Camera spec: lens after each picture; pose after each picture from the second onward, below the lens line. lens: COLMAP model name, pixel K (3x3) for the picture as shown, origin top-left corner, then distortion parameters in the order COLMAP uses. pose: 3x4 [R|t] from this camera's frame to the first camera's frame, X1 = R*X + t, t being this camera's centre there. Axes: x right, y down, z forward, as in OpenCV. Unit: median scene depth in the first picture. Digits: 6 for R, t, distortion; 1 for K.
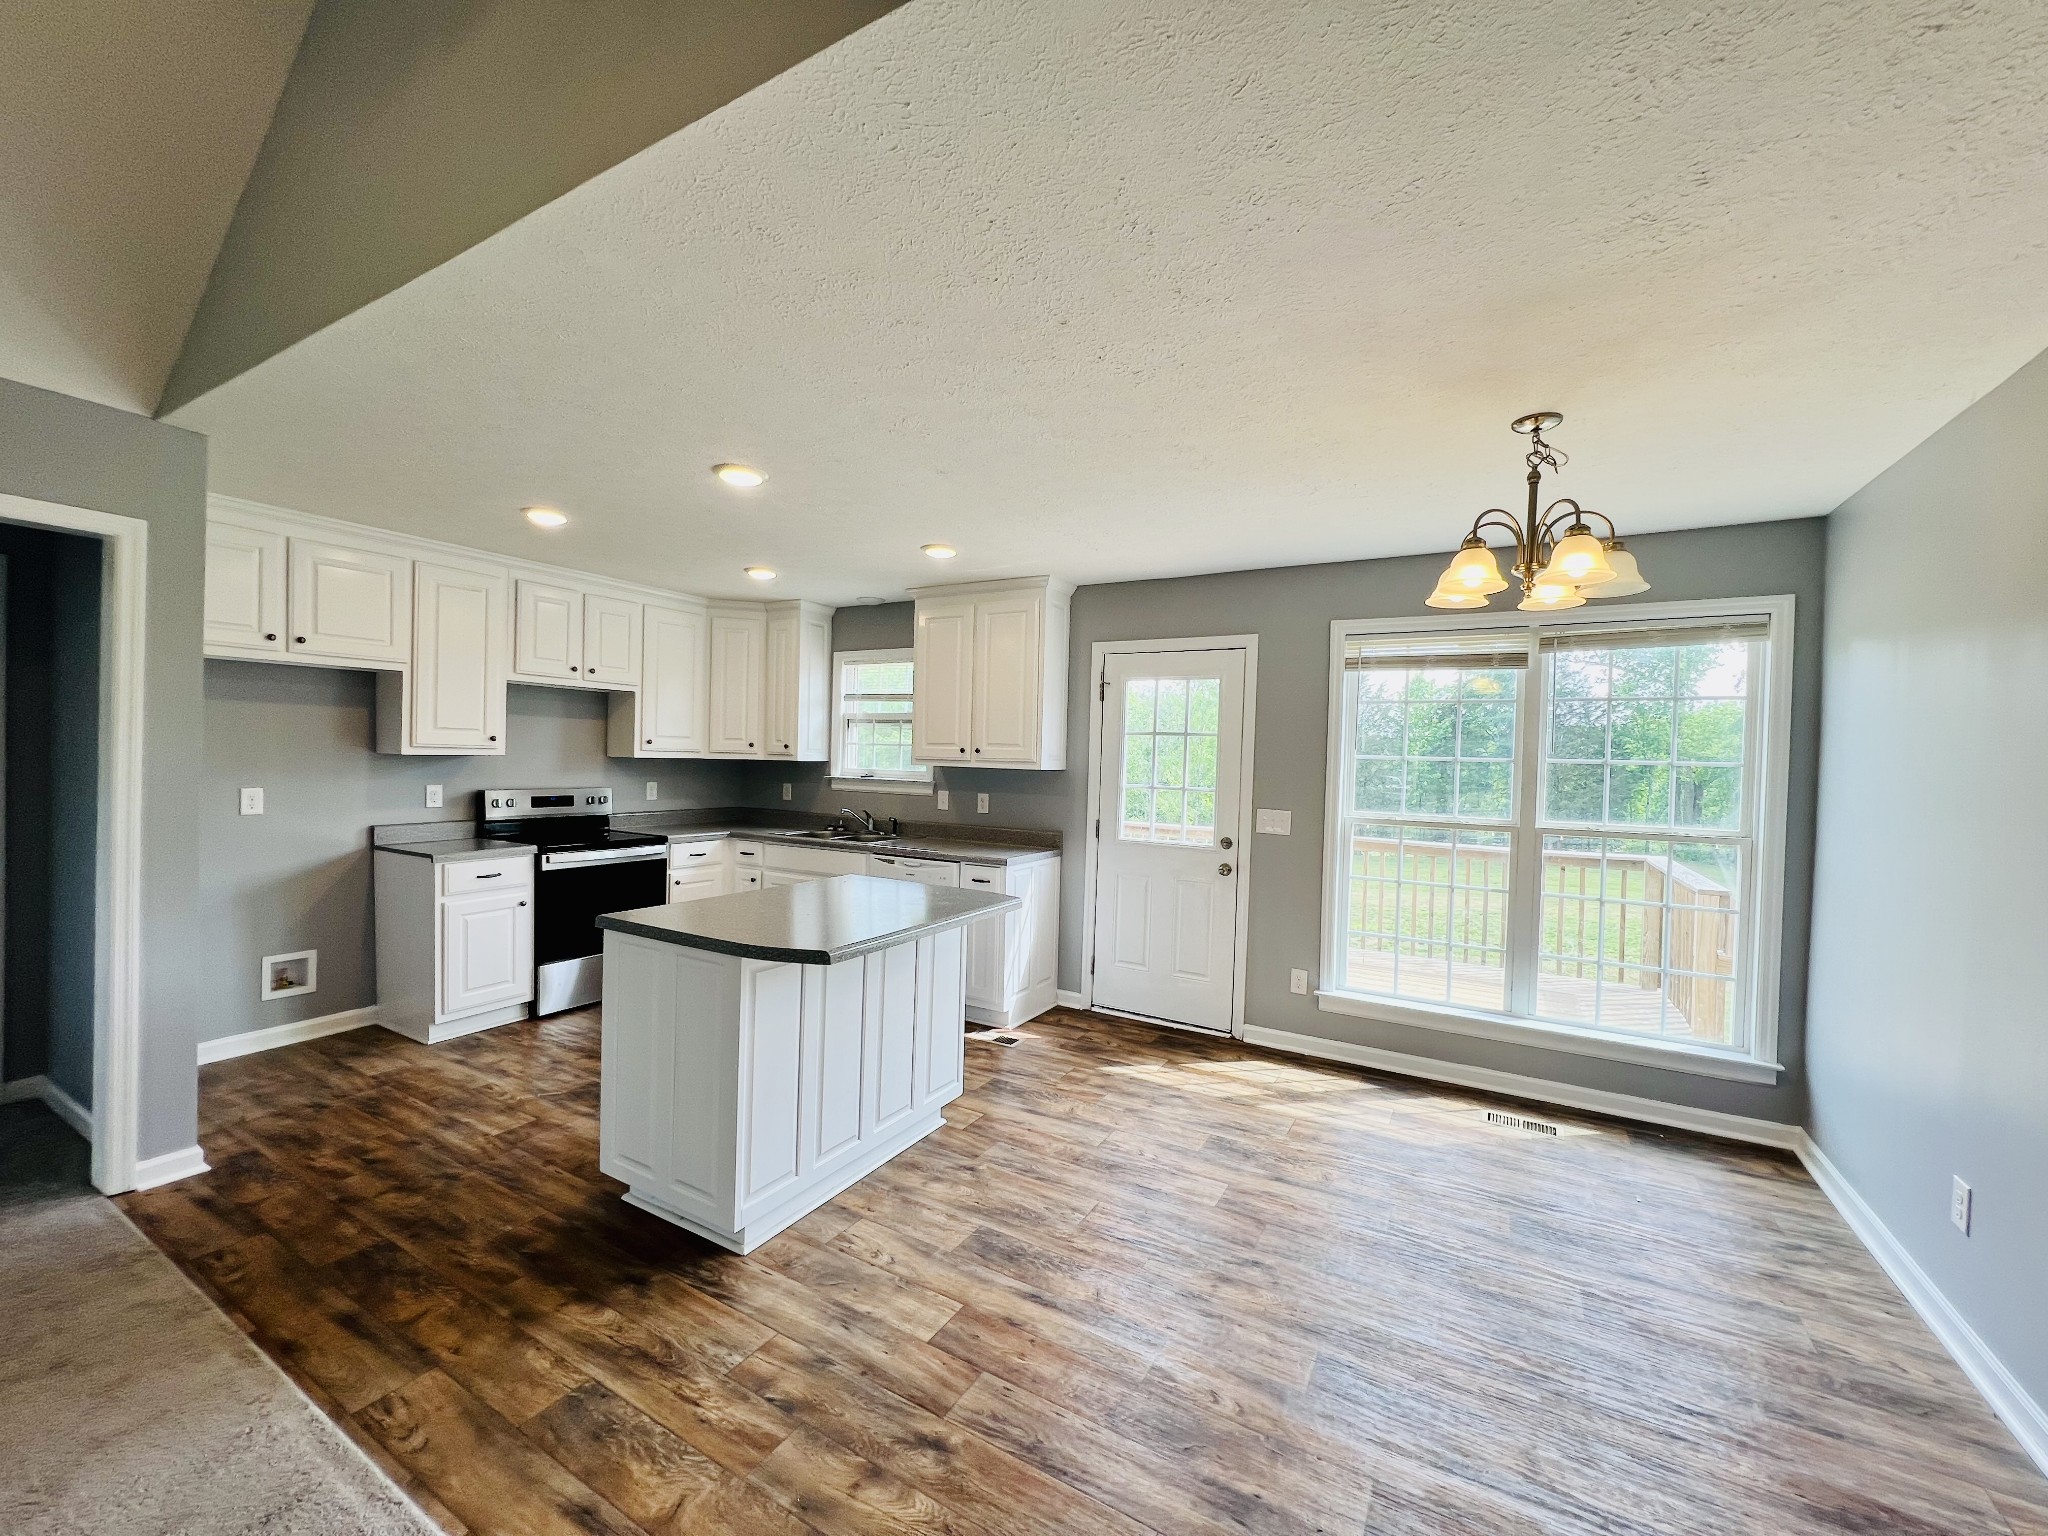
lens RADIAL K [[819.5, 0, 1022.1], [0, 819.5, 769.2], [0, 0, 1]] dist [-0.000249, 0.000061]
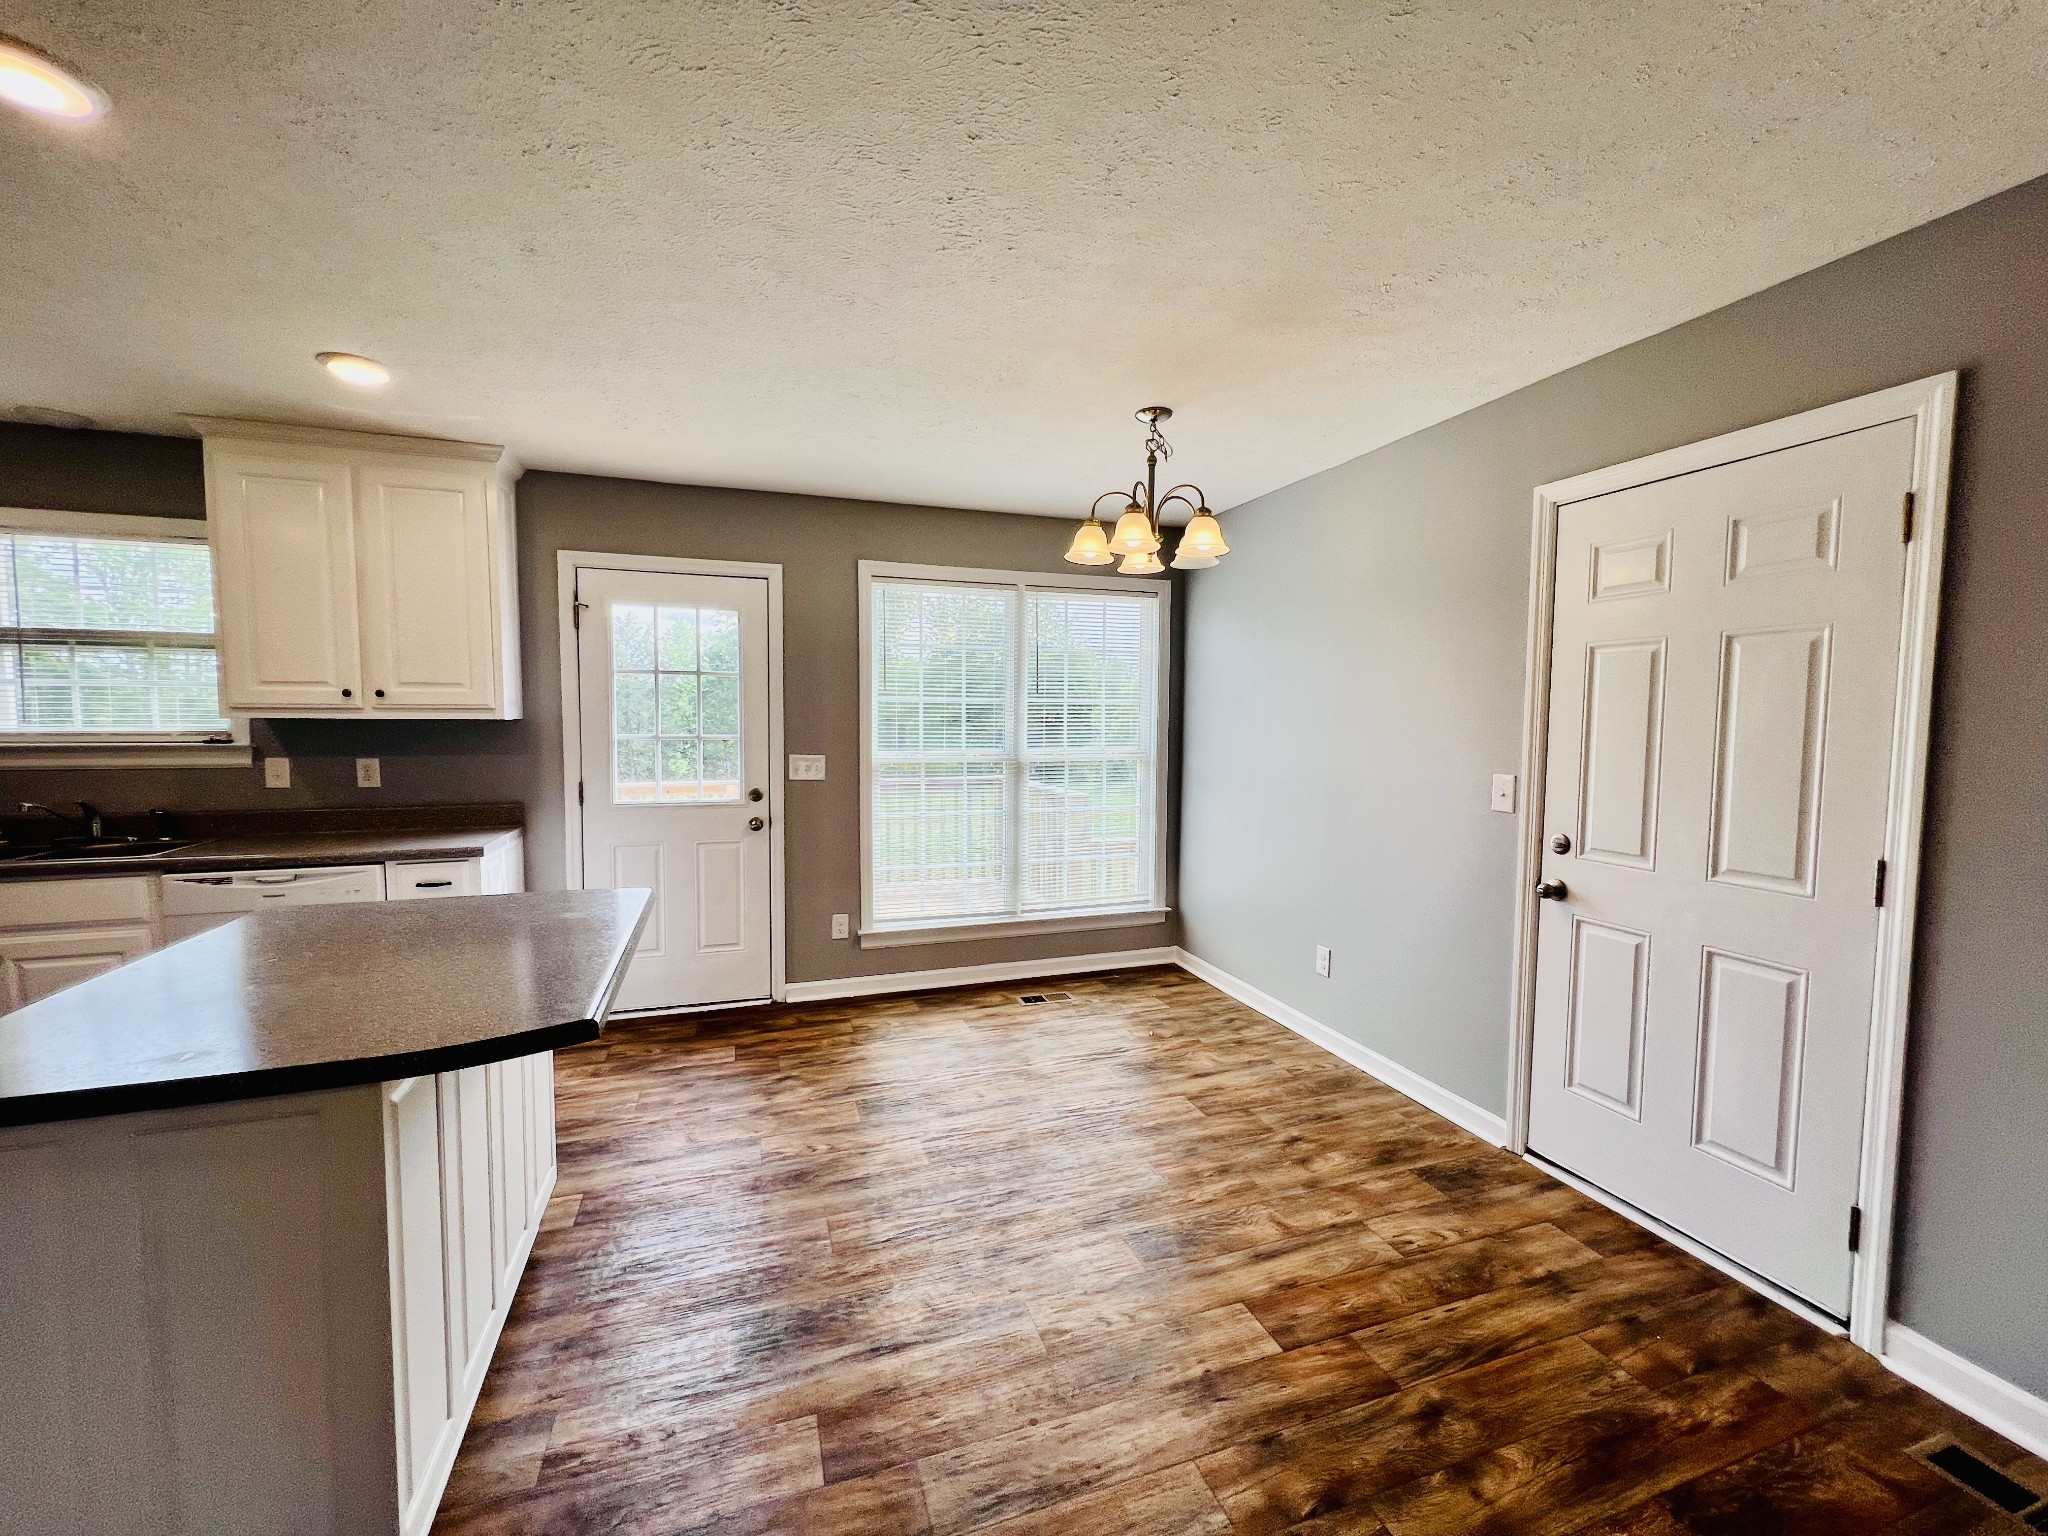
lens RADIAL K [[819.5, 0, 1022.1], [0, 819.5, 769.2], [0, 0, 1]] dist [-0.000249, 0.000061]
pose [[0.653601, -0.072171, 0.753390, -0.241739], [0.022586, 0.996860, 0.075899, -0.000056], [-0.756502, -0.032592, 0.653178, 0.189152]]
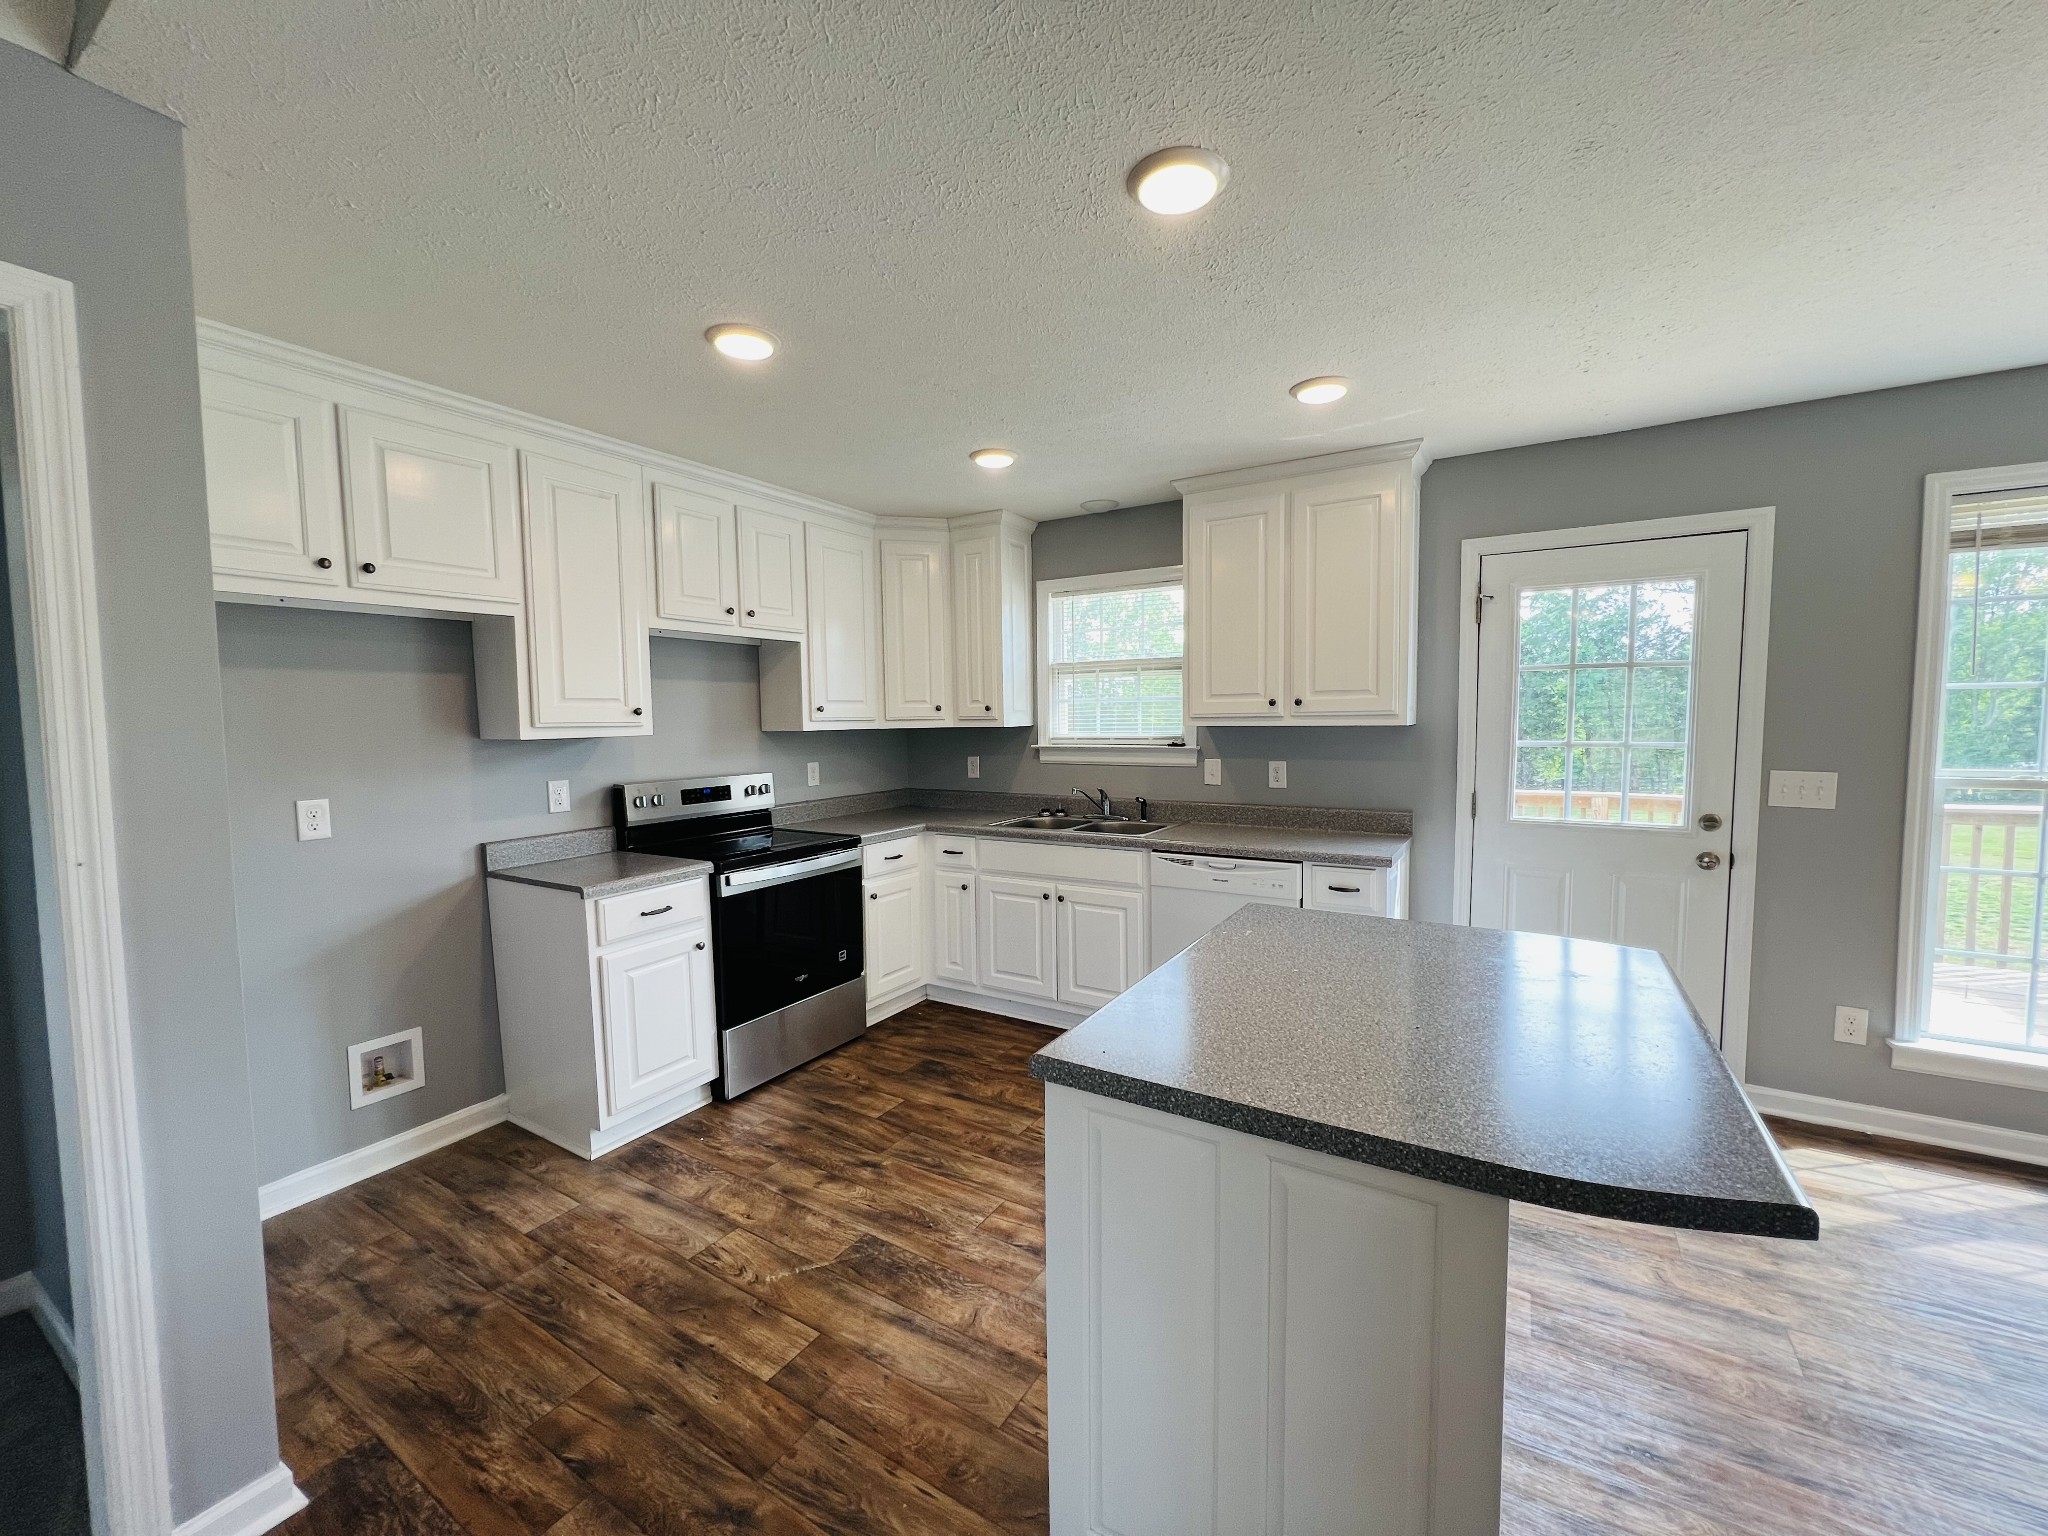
lens RADIAL K [[819.5, 0, 1022.1], [0, 819.5, 769.2], [0, 0, 1]] dist [-0.000249, 0.000061]
pose [[0.998823, -0.038255, -0.029834, -0.302959], [0.039708, 0.997973, 0.049725, -0.010327], [0.027872, -0.050851, 0.998317, 0.311614]]
